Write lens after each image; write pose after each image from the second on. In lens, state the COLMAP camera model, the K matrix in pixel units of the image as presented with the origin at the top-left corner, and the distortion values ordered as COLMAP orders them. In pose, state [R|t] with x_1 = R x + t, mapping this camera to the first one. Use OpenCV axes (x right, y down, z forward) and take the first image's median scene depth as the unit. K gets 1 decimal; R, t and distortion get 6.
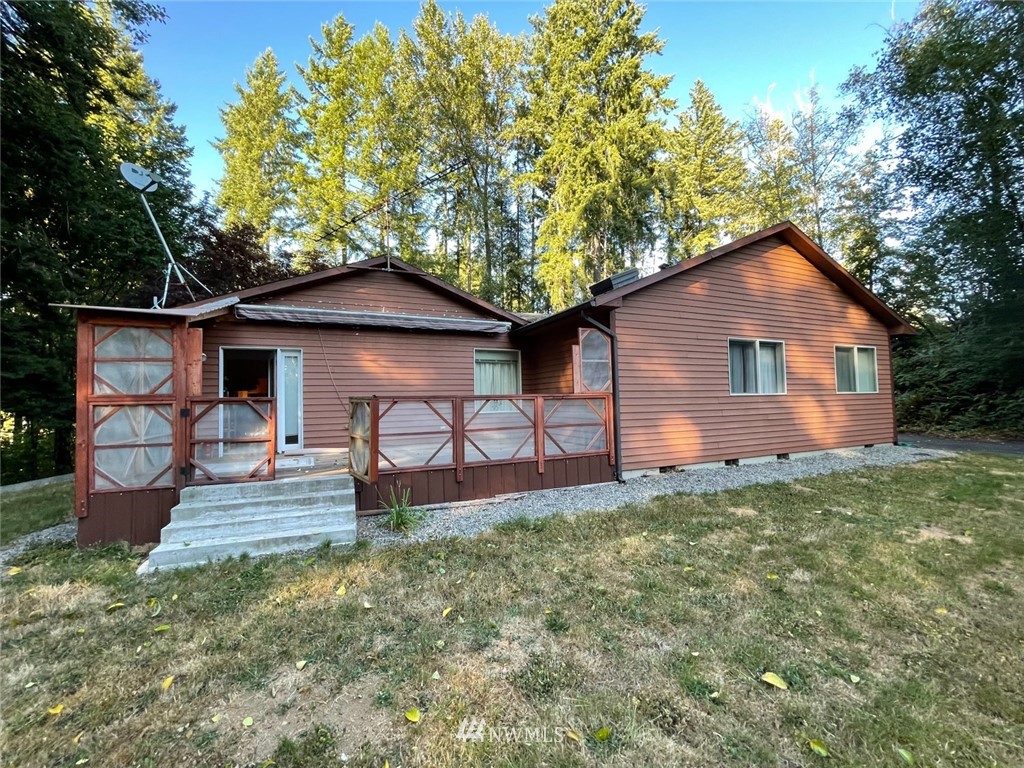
lens RADIAL K [[412.4, 0, 506.2], [0, 412.4, 387.5], [0, 0, 1]] dist [0.003197, 0.000498]
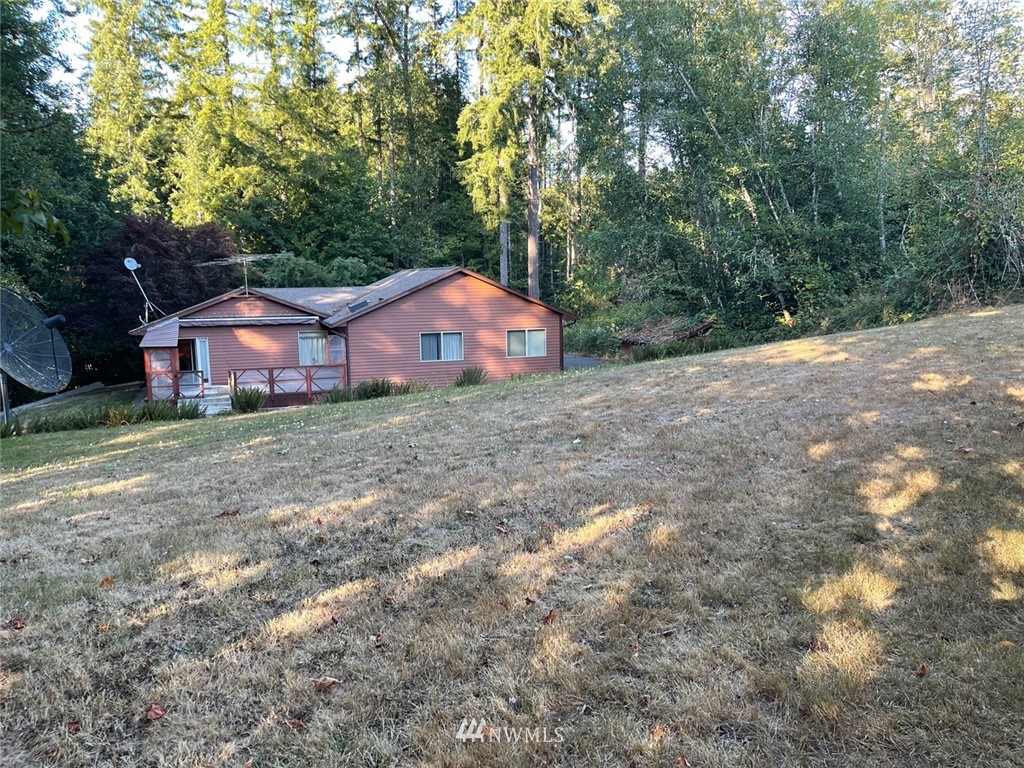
lens RADIAL K [[775.8, 0, 514.1], [0, 775.8, 383.3], [0, 0, 1]] dist [0.043308, -0.020938]
pose [[0.998427, 0.016142, -0.053692, 1.158789], [-0.006870, 0.985663, 0.168585, -0.496400], [0.055644, -0.167951, 0.984224, -2.587659]]
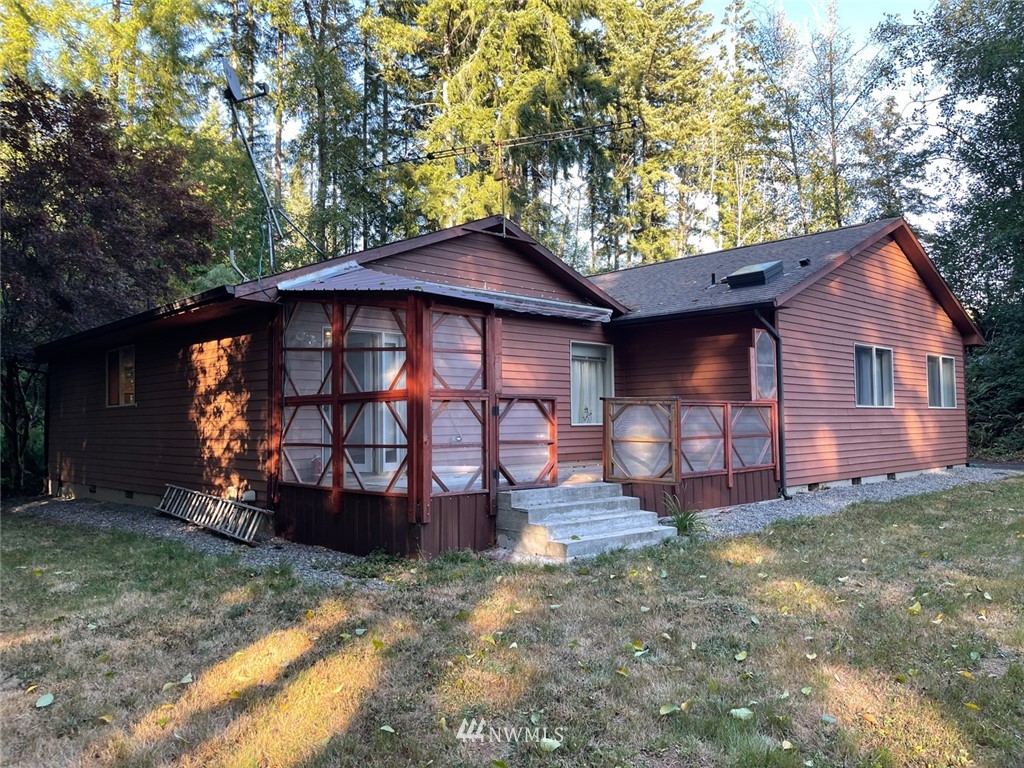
lens RADIAL K [[775.8, 0, 513.8], [0, 775.8, 385.6], [0, 0, 1]] dist [0.043308, -0.020938]
pose [[0.939674, 0.025772, 0.341098, -0.729016], [-0.020210, 0.999599, -0.019851, 0.020483], [-0.341473, 0.011760, 0.939818, -0.346081]]
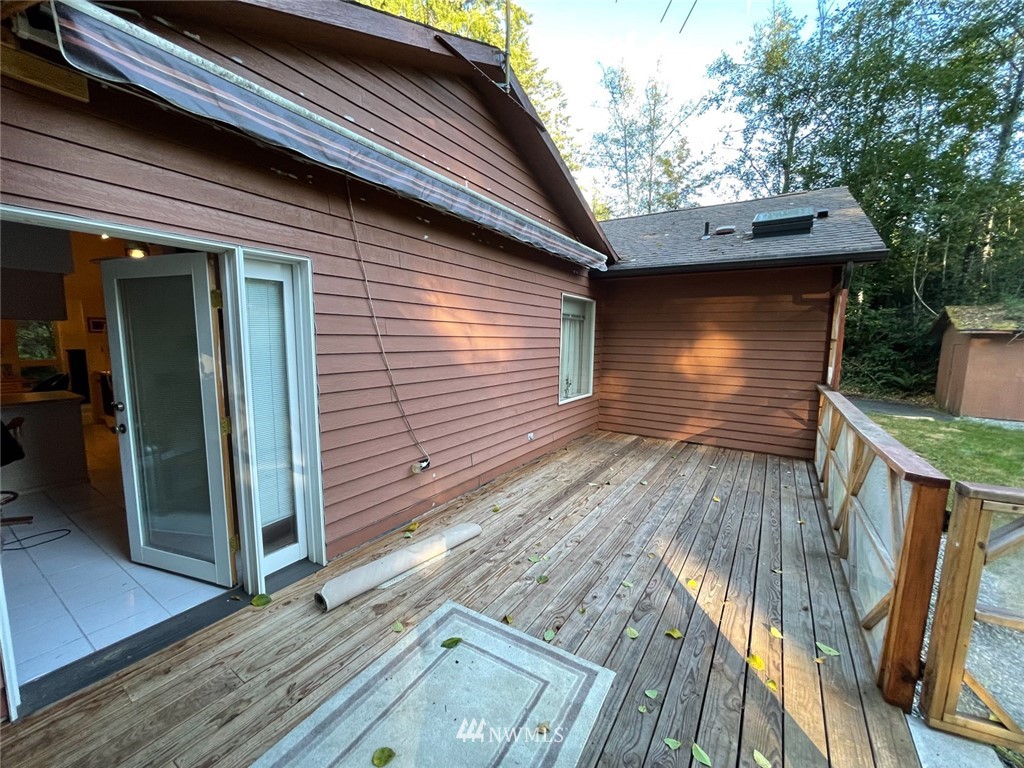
lens RADIAL K [[412.4, 0, 505.7], [0, 412.4, 384.1], [0, 0, 1]] dist [0.003197, 0.000498]
pose [[0.841100, -0.027272, 0.540192, -0.501049], [-0.052923, 0.989786, 0.132374, -0.045712], [-0.538285, -0.139928, 0.831065, 0.599230]]
